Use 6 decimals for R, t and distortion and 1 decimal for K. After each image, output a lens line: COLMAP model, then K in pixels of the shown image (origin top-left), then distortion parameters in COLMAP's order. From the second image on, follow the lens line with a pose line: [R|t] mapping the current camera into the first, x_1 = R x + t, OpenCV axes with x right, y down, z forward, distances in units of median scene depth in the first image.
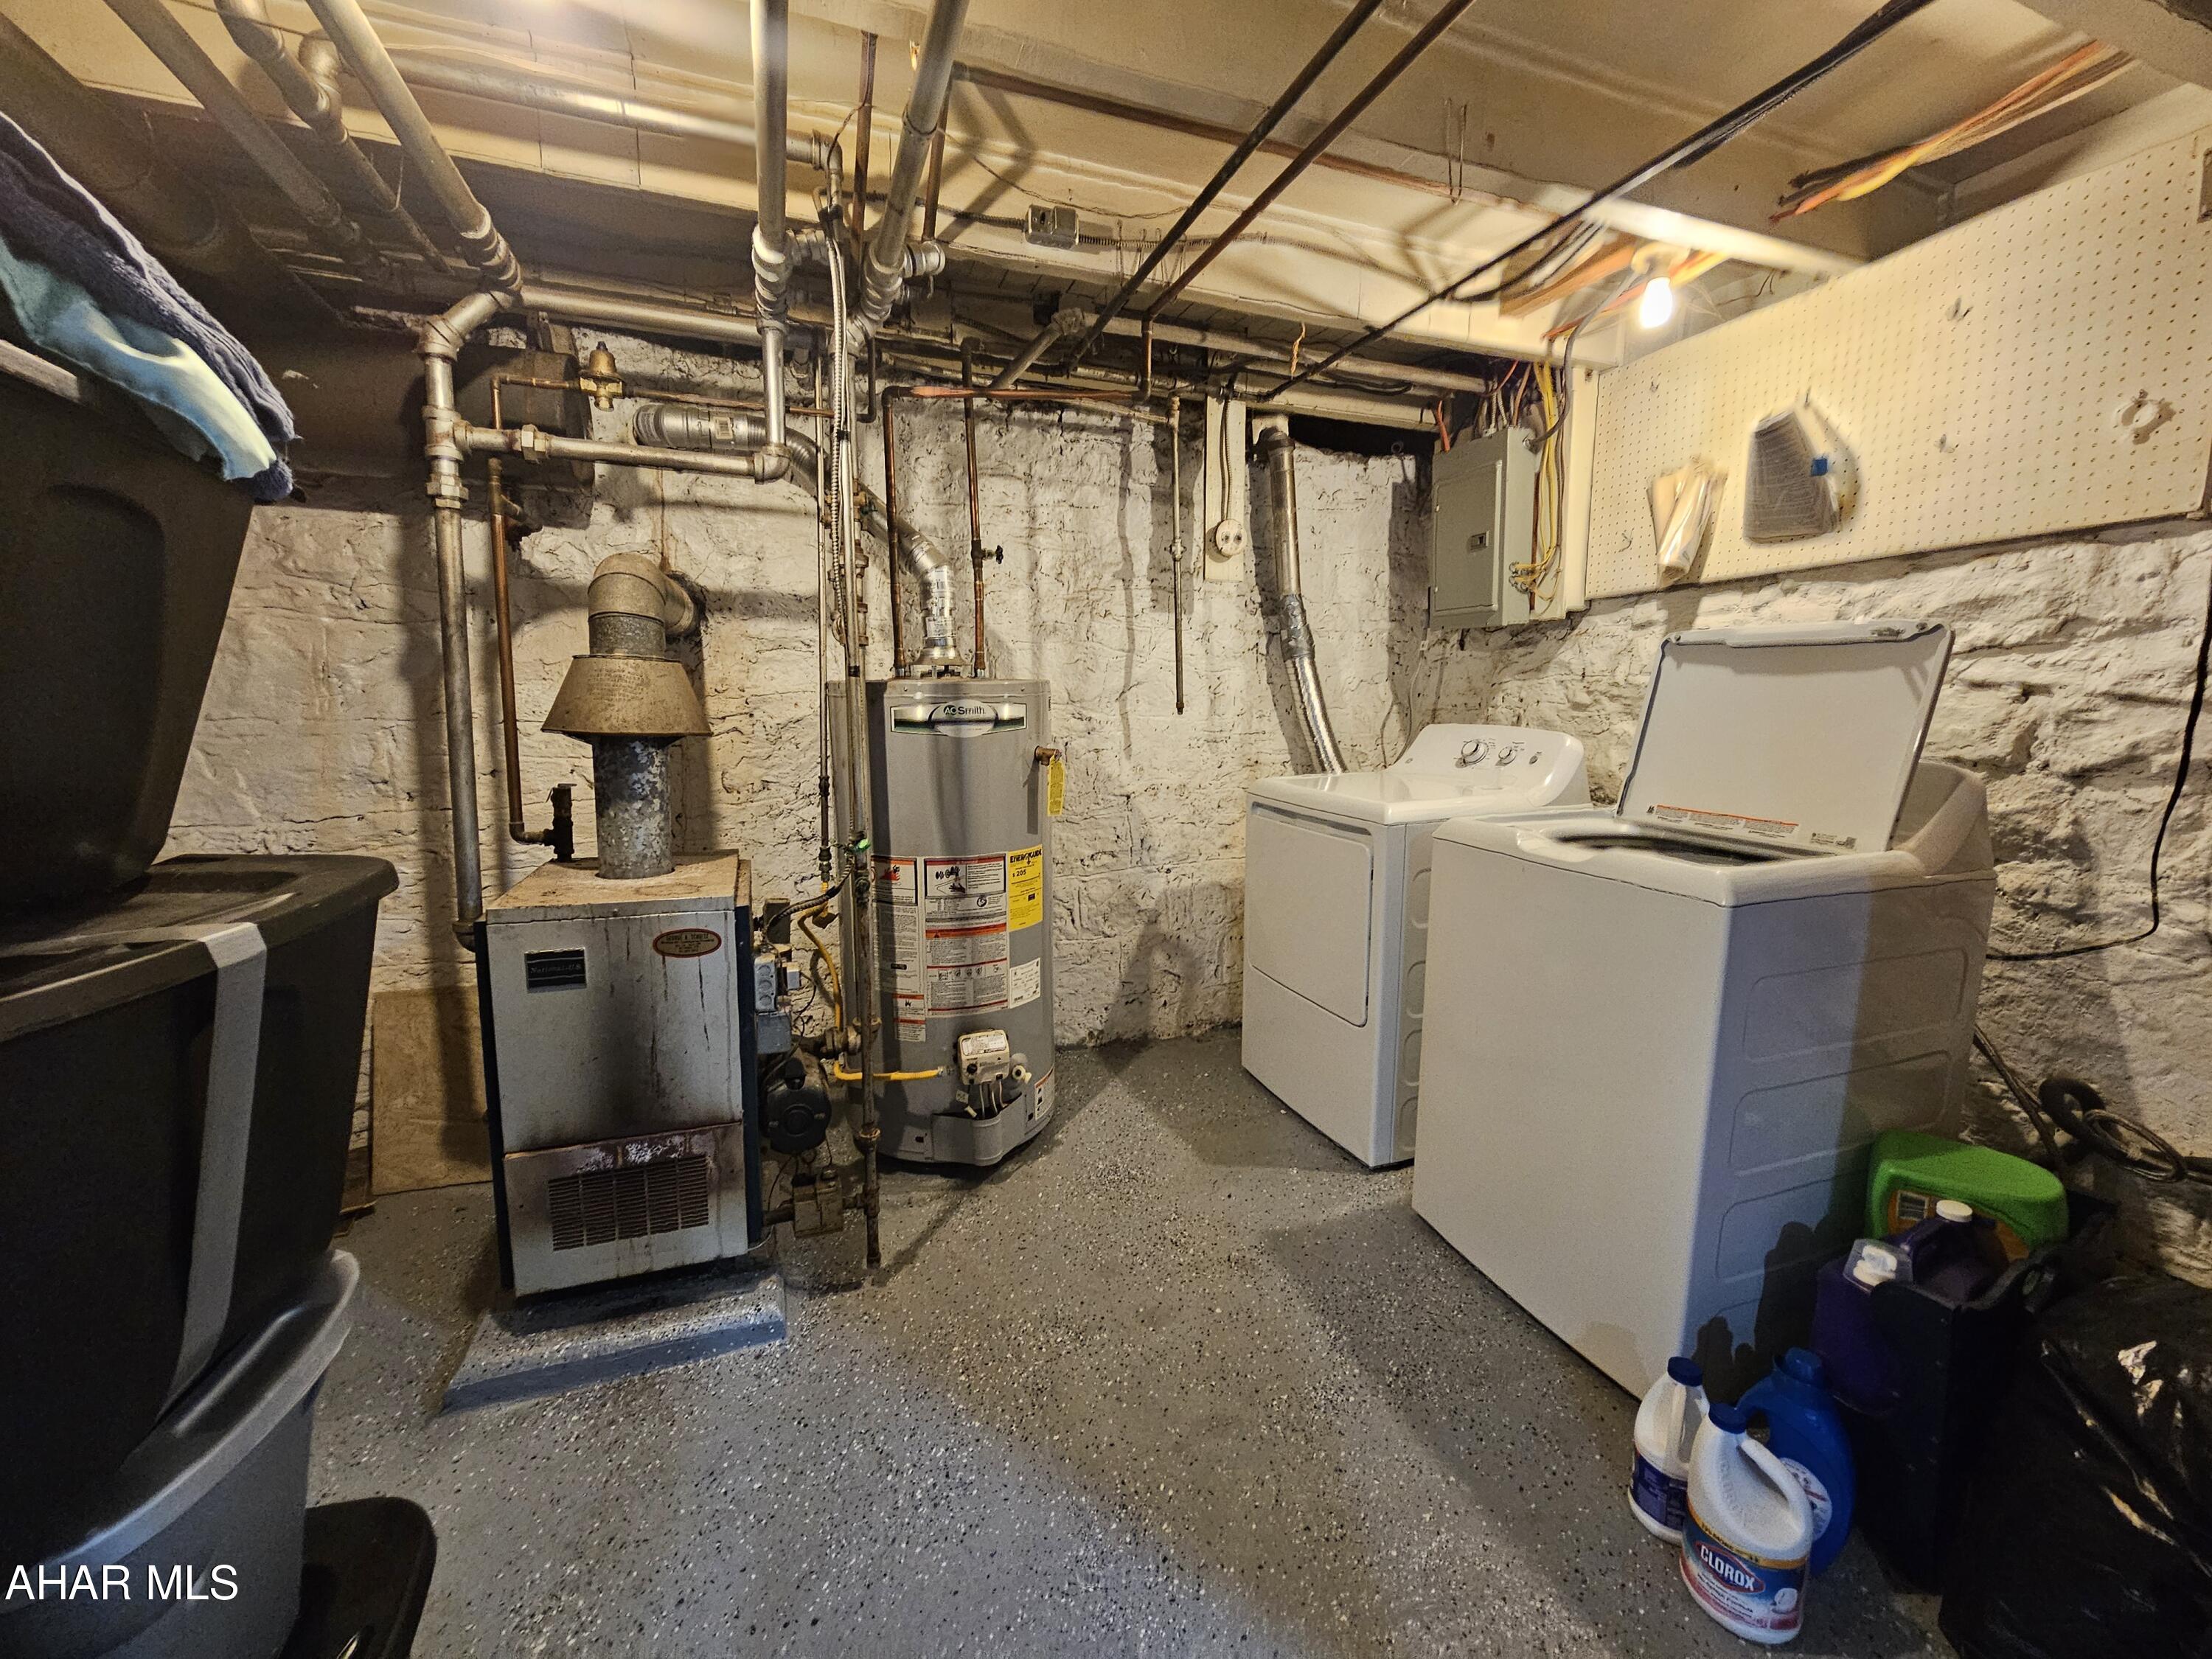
lens RADIAL K [[902.7, 0, 1101.2], [0, 902.7, 832.4], [0, 0, 1]] dist [0.000176, 0.000118]
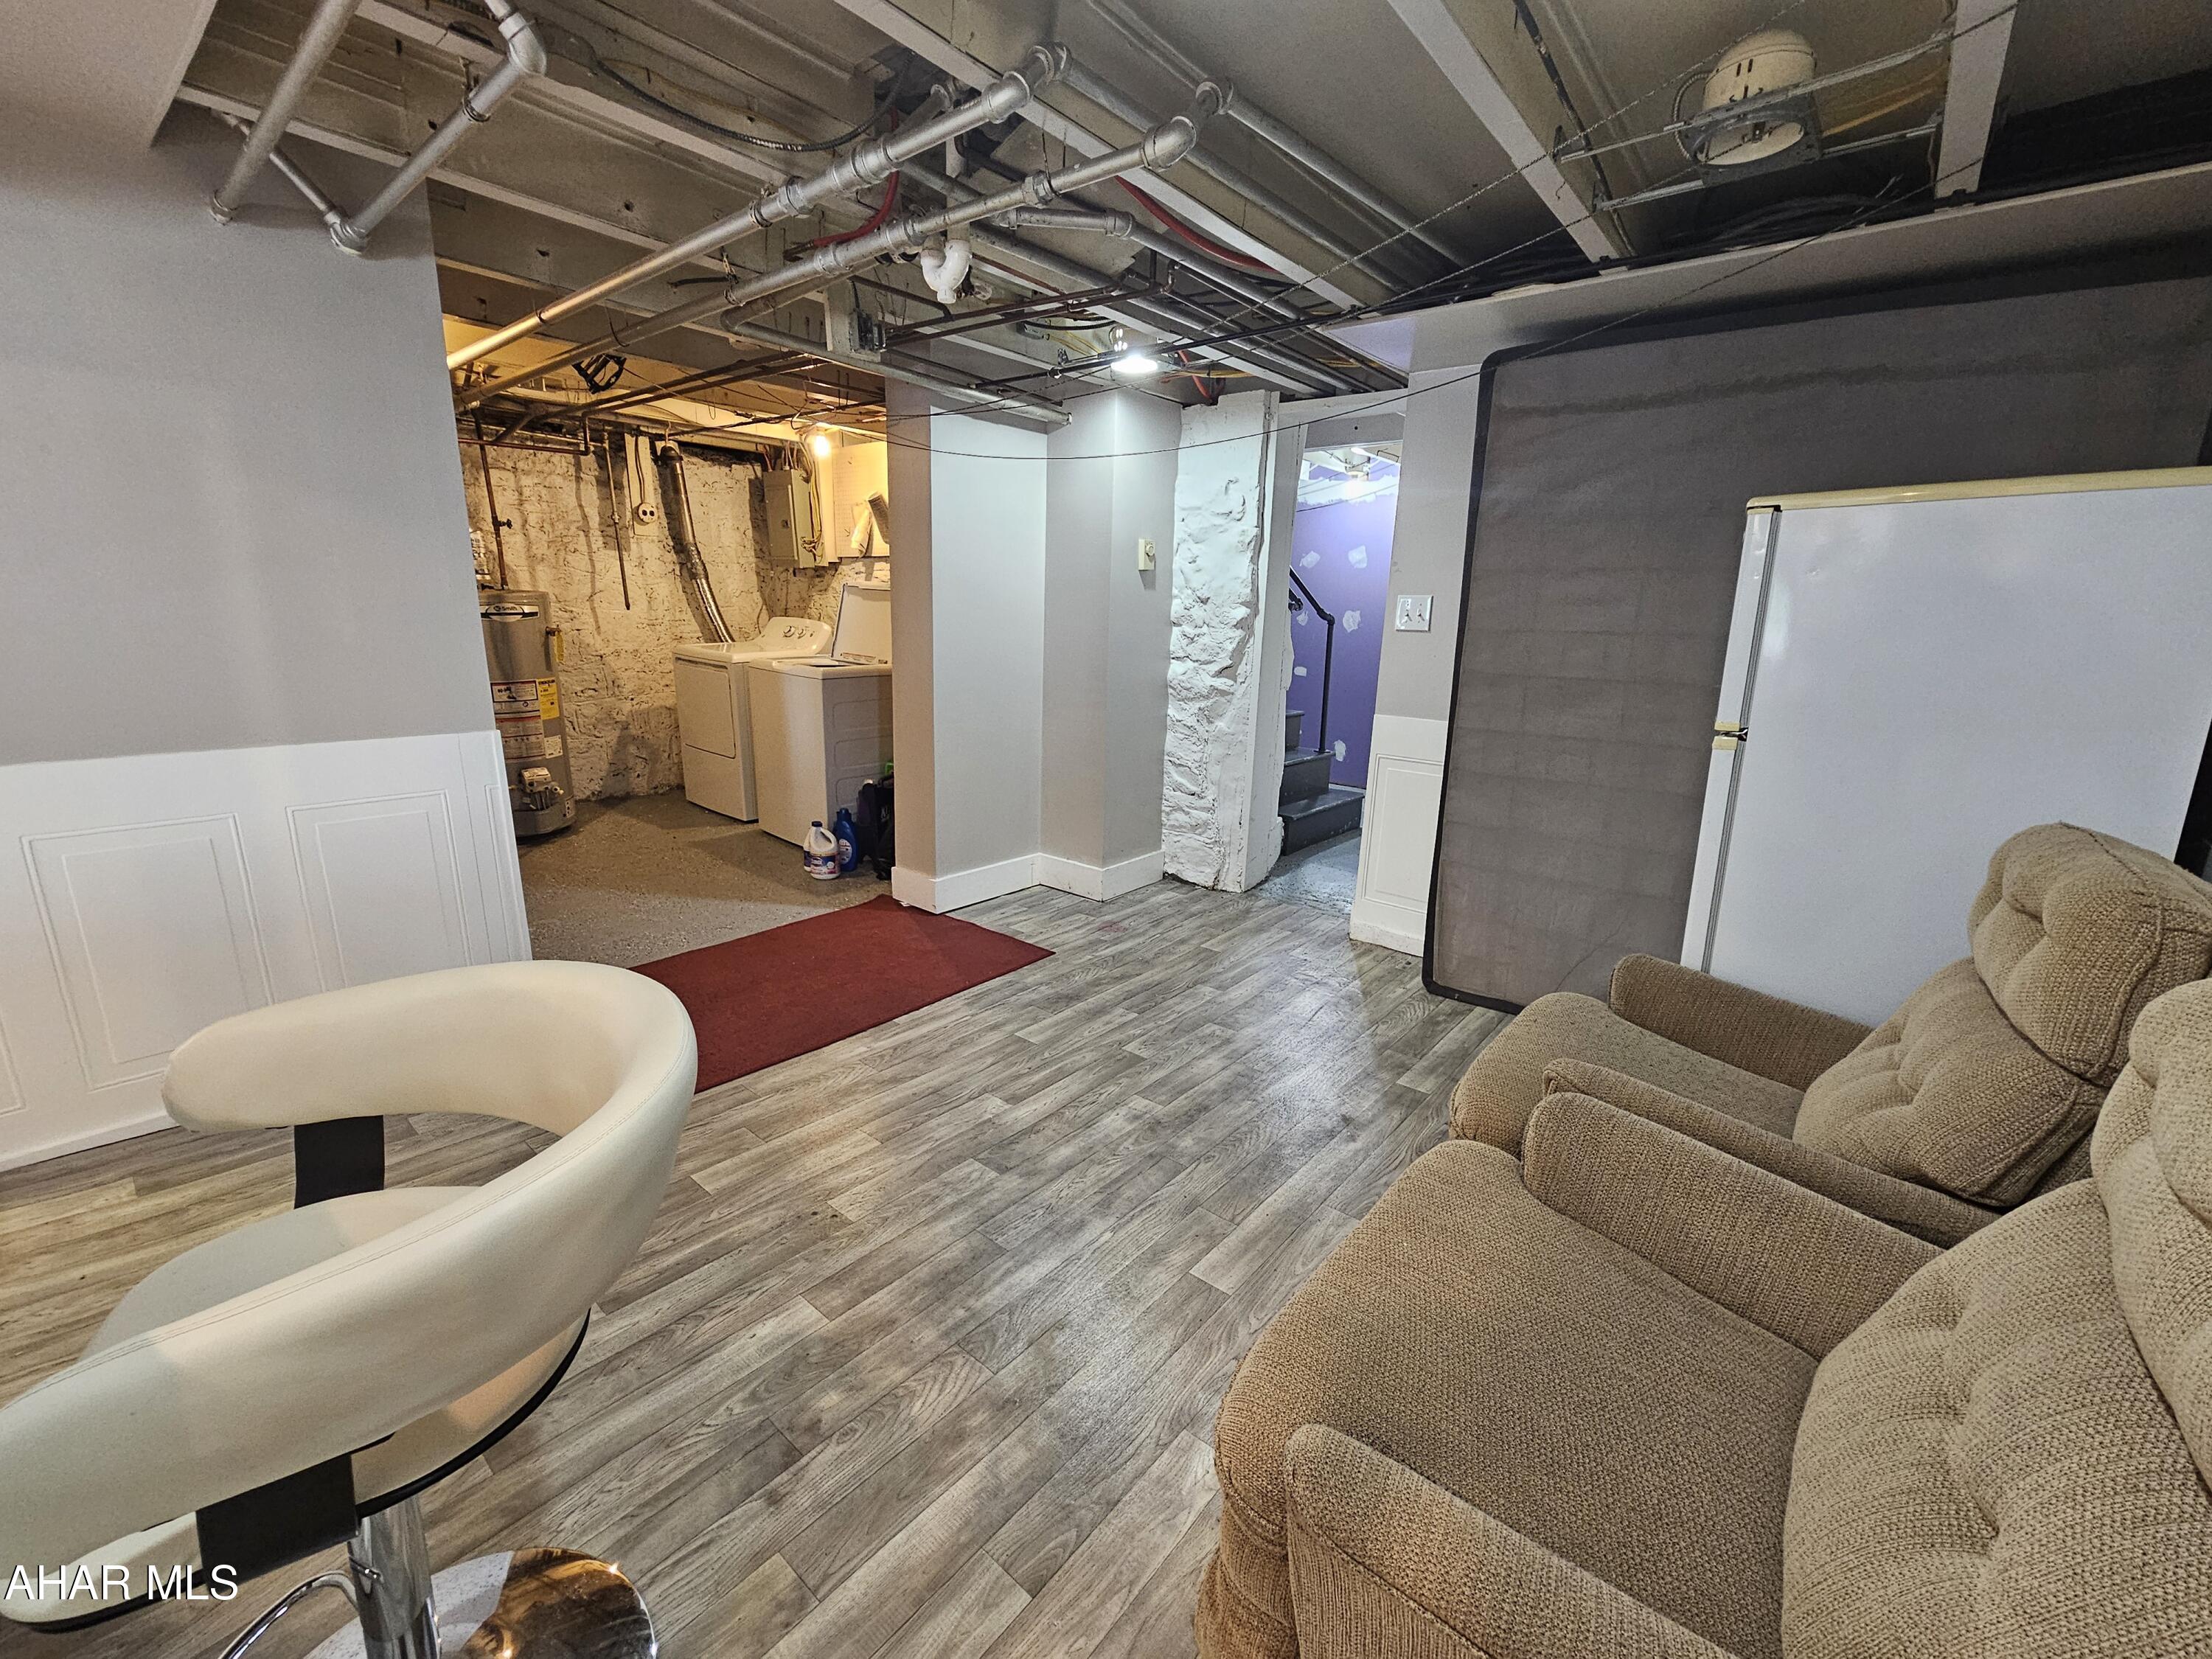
lens RADIAL K [[902.7, 0, 1101.2], [0, 902.7, 832.4], [0, 0, 1]] dist [0.000176, 0.000118]
pose [[0.863388, -0.105125, 0.493466, -0.034812], [0.043782, 0.989974, 0.134296, 0.110287], [-0.502637, -0.094345, 0.859334, -1.079055]]
